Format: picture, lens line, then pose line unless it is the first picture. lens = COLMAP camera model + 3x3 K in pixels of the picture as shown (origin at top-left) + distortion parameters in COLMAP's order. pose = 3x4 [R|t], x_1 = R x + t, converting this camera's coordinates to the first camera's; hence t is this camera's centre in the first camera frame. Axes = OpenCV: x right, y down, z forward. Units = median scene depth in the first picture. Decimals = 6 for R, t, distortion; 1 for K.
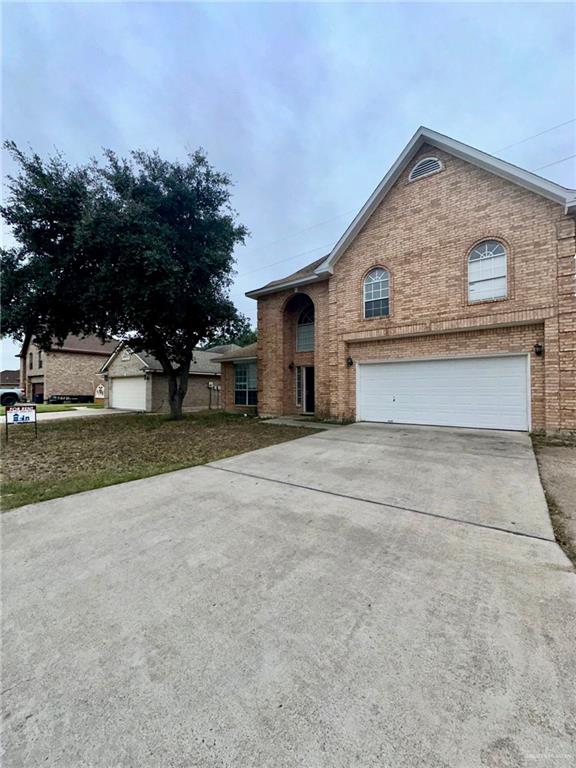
lens RADIAL K [[305.7, 0, 288.6], [0, 305.7, 385.1], [0, 0, 1]] dist [-0.002847, -0.000164]
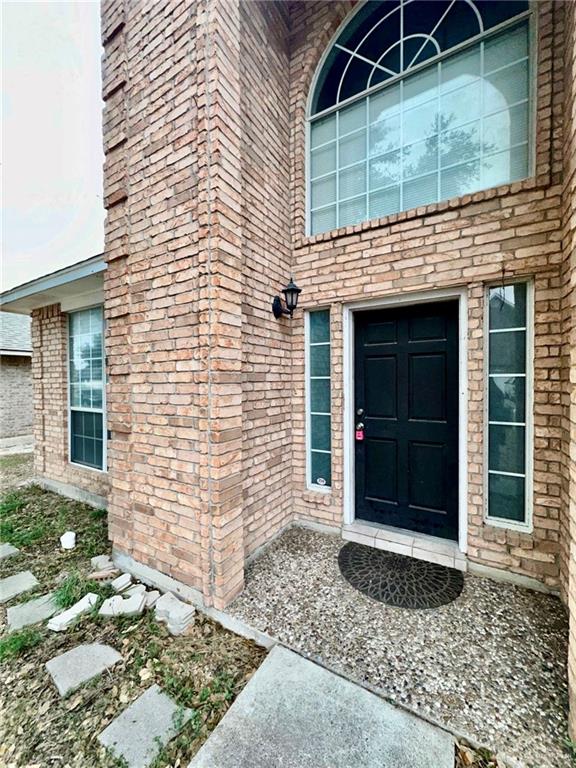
lens RADIAL K [[305.7, 0, 286.4], [0, 305.7, 383.1], [0, 0, 1]] dist [-0.002847, -0.000164]
pose [[0.993137, -0.007101, 0.116739, -0.013846], [0.005002, 0.999821, 0.018264, -0.013446], [-0.116848, -0.017555, 0.992995, 0.794272]]
